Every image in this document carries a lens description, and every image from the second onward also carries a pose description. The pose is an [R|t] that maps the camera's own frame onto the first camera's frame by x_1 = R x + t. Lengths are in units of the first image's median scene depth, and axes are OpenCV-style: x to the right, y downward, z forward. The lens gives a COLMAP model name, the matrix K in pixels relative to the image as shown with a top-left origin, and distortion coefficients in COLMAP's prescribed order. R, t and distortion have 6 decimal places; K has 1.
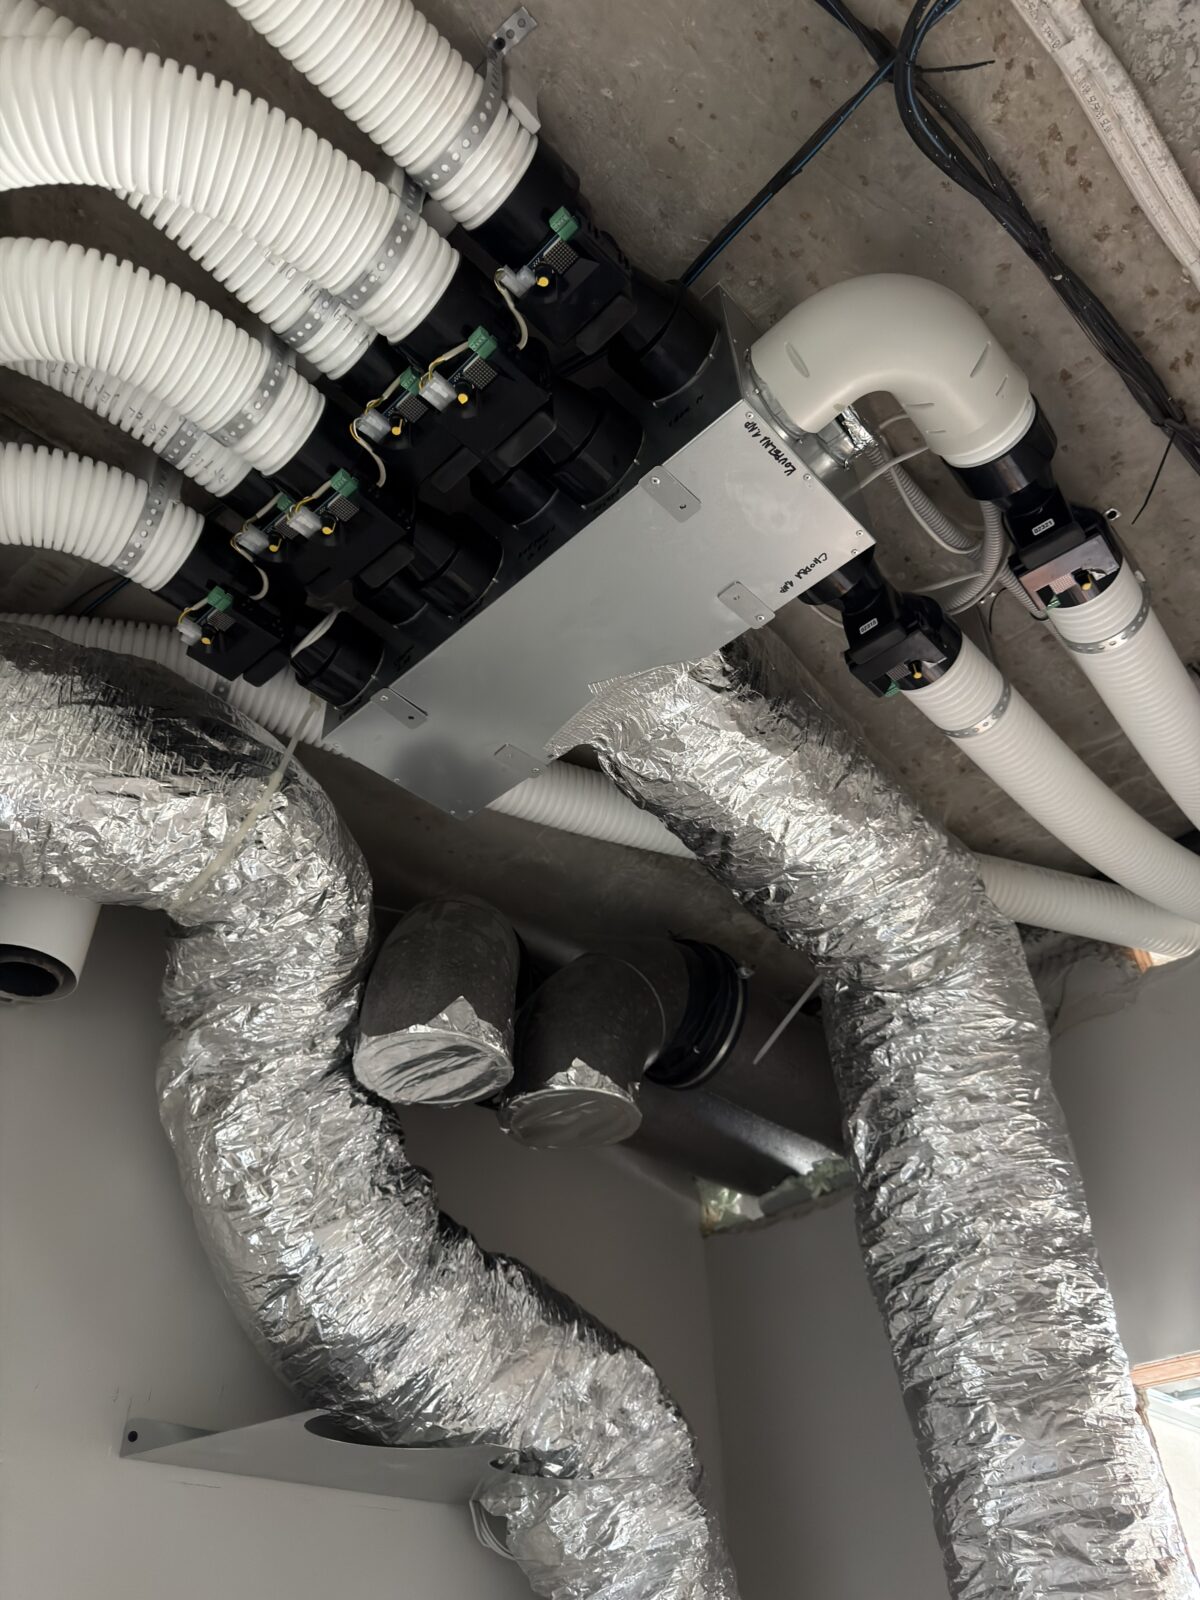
lens RADIAL K [[1113.0, 0, 600.0], [0, 1113.0, 800.0], [0, 0, 1]] dist [-0.020030, 0.000219]
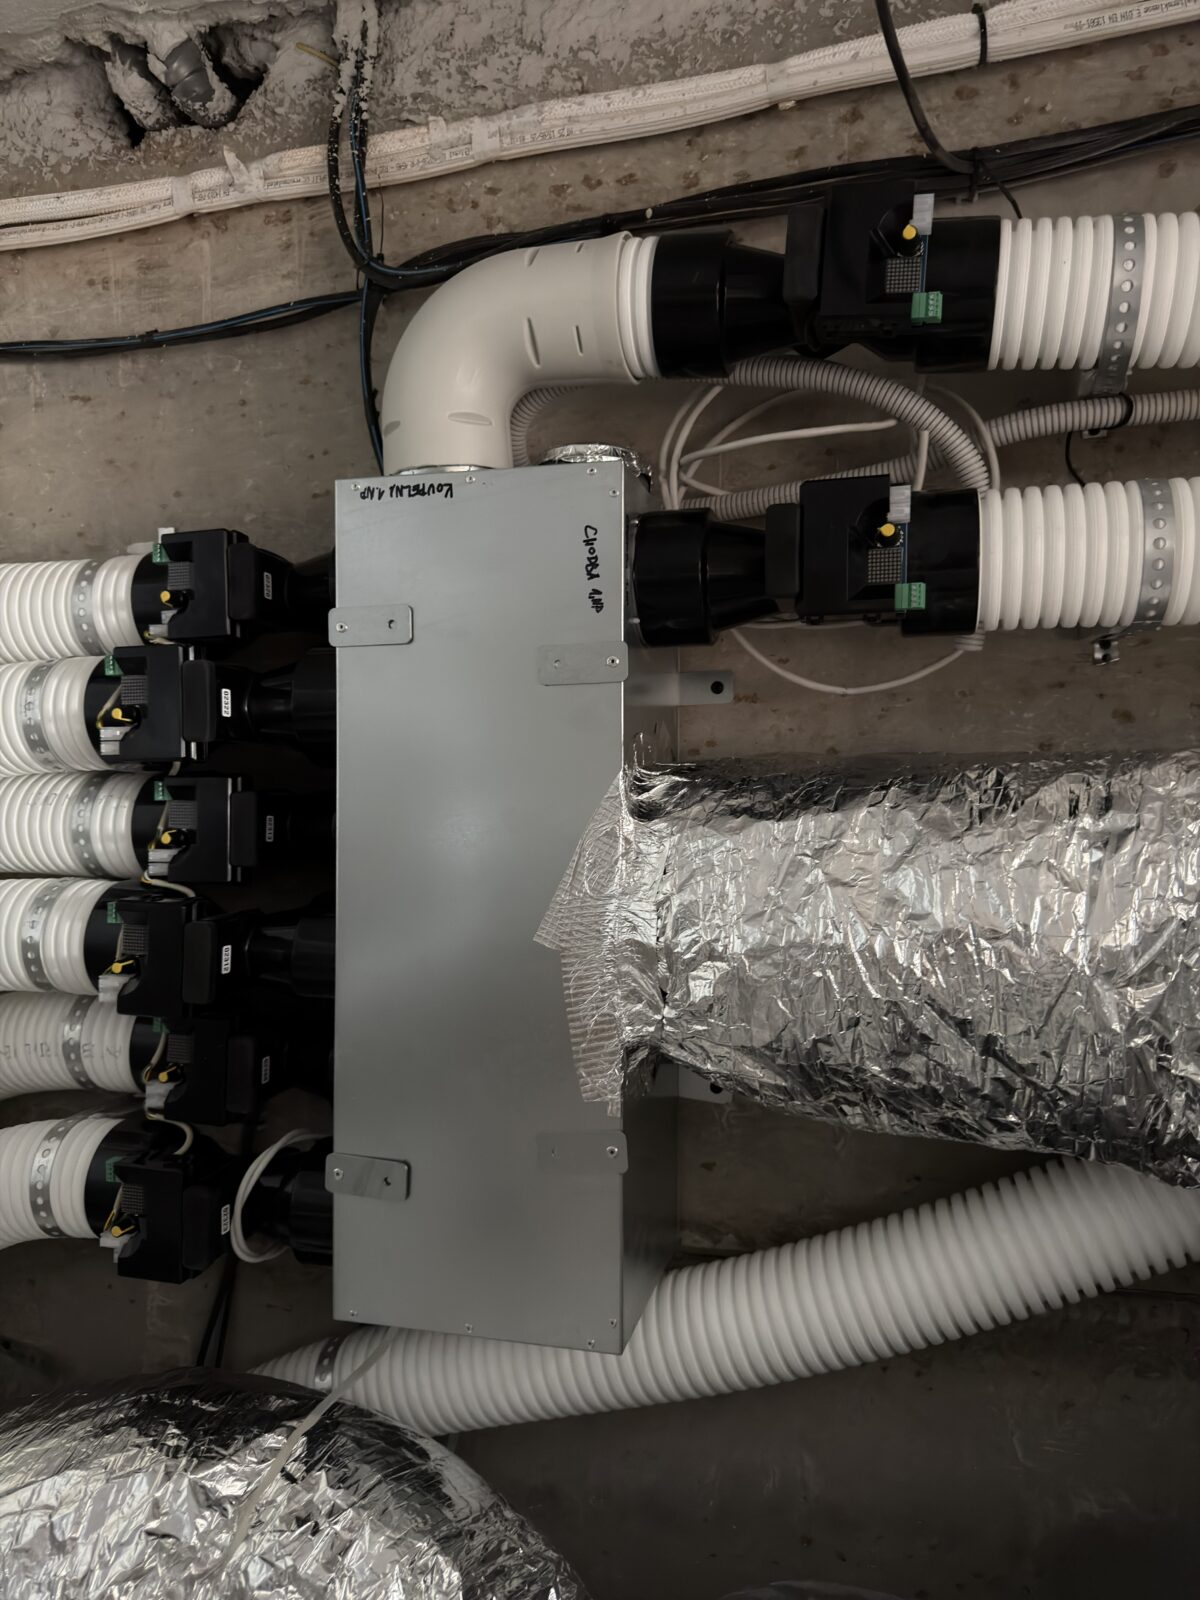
lens RADIAL K [[1113.0, 0, 600.0], [0, 1113.0, 800.0], [0, 0, 1]] dist [-0.020030, 0.000219]
pose [[0.659564, -0.727759, -0.187997, 0.218333], [0.302975, 0.486302, -0.819583, 0.450024], [0.687882, 0.483609, 0.541240, 0.722632]]
